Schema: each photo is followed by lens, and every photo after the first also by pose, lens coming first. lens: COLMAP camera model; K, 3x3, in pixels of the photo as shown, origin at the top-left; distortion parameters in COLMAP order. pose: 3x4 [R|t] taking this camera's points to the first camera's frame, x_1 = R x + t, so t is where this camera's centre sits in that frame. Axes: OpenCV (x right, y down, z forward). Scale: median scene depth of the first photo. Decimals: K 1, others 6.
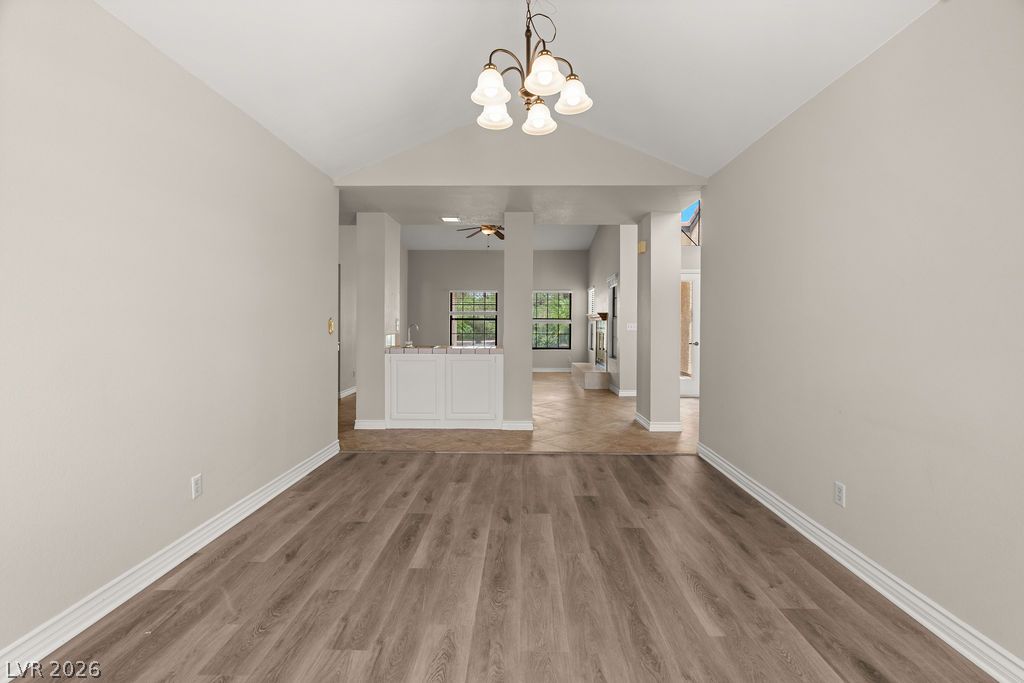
lens RADIAL K [[462.9, 0, 513.8], [0, 462.9, 330.4], [0, 0, 1]] dist [-0.009819, 0.003441]
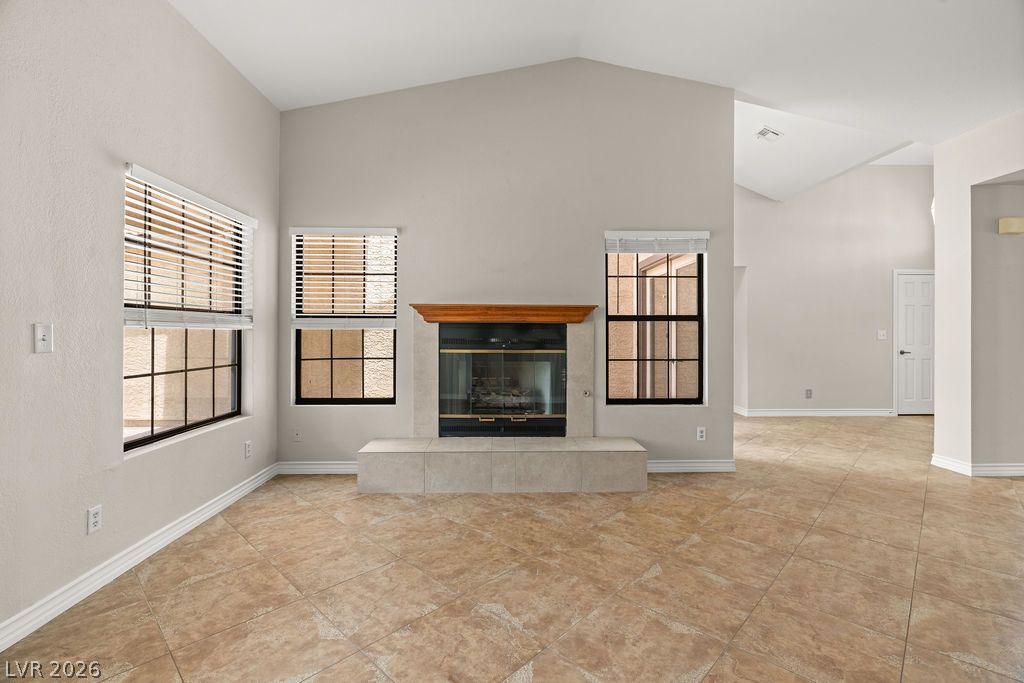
lens RADIAL K [[462.9, 0, 513.8], [0, 462.9, 330.4], [0, 0, 1]] dist [-0.009819, 0.003441]
pose [[-0.041230, -0.002198, 0.999147, -0.181737], [0.009359, 0.999953, 0.002586, -0.012890], [-0.999106, 0.009457, -0.041207, 0.841769]]
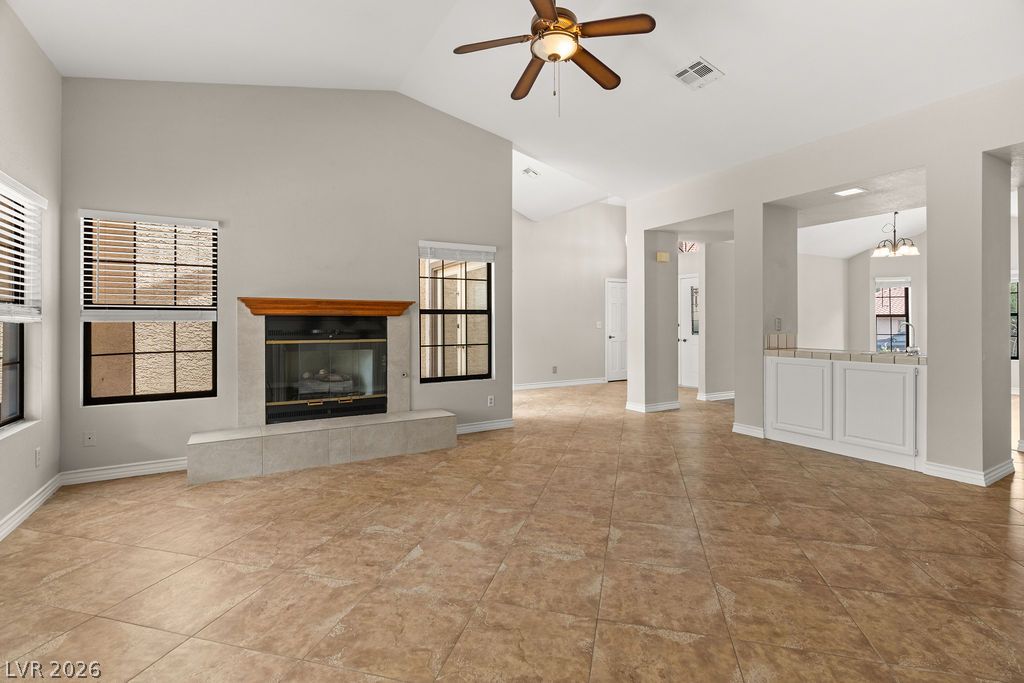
lens RADIAL K [[467.5, 0, 514.4], [0, 467.5, 324.4], [0, 0, 1]] dist [-0.012146, 0.004911]
pose [[-0.516315, -0.003962, 0.856389, -0.245709], [0.010867, 0.999878, 0.011178, -0.013154], [-0.856330, 0.015078, -0.516209, 0.903065]]
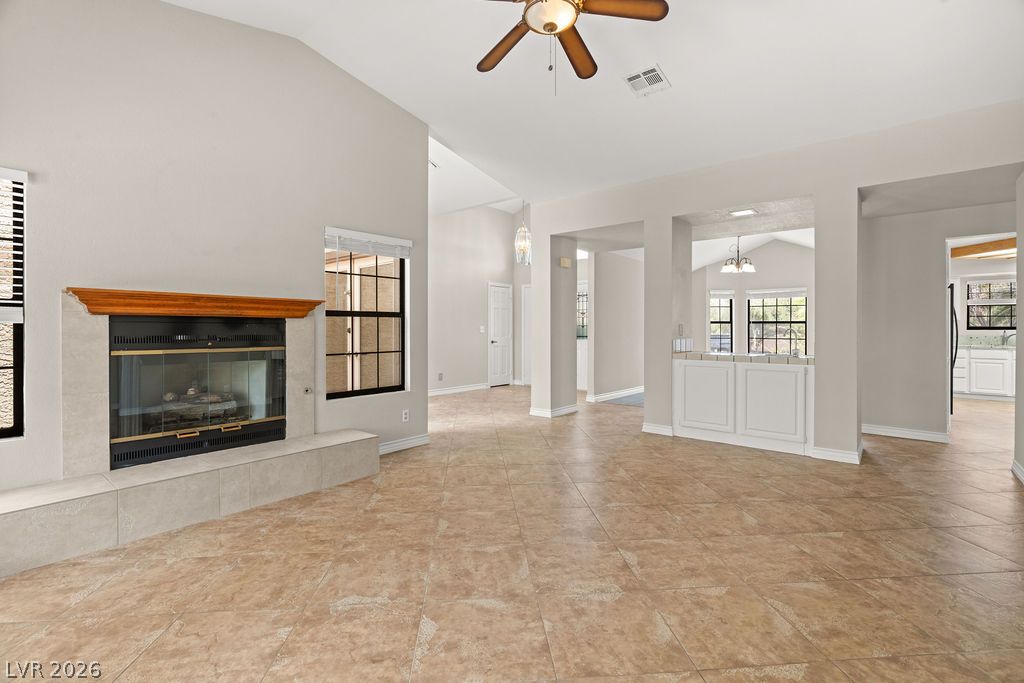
lens RADIAL K [[462.9, 0, 513.8], [0, 462.9, 330.4], [0, 0, 1]] dist [-0.009819, 0.003441]
pose [[-0.776129, -0.008731, 0.630514, -0.166170], [0.002701, 0.999849, 0.017170, -0.013468], [-0.630569, 0.015029, -0.775988, 0.937063]]
